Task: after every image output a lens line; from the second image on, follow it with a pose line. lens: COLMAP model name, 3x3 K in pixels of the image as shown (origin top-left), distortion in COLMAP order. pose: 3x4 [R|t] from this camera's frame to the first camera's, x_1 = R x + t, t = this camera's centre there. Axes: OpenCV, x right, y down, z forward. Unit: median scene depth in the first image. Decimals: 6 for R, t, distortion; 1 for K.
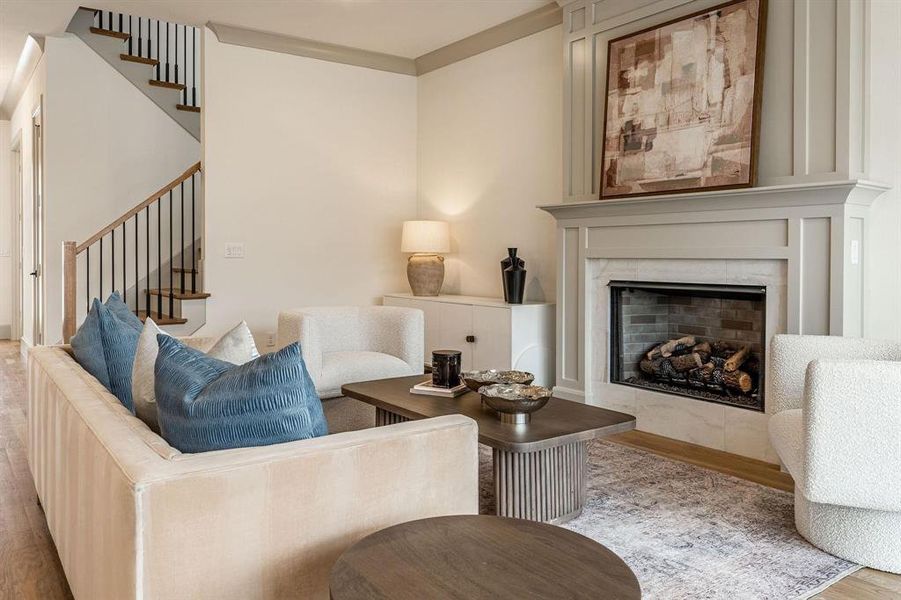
lens RADIAL K [[682.3, 0, 448.5], [0, 682.3, 266.7], [0, 0, 1]] dist [0.000557, -0.000140]
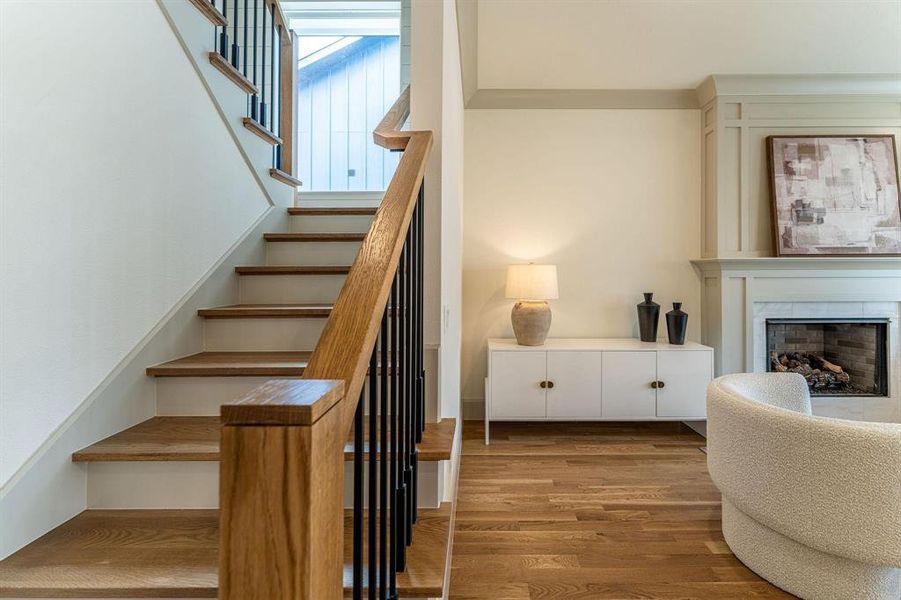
lens RADIAL K [[375.6, 0, 474.2], [0, 375.6, 271.3], [0, 0, 1]] dist [-0.000821, -0.000015]
pose [[0.601342, 0.003462, 0.798984, -0.726127], [0.017847, 0.999683, -0.017764, -0.072737], [-0.798792, 0.024942, 0.601090, 1.095142]]
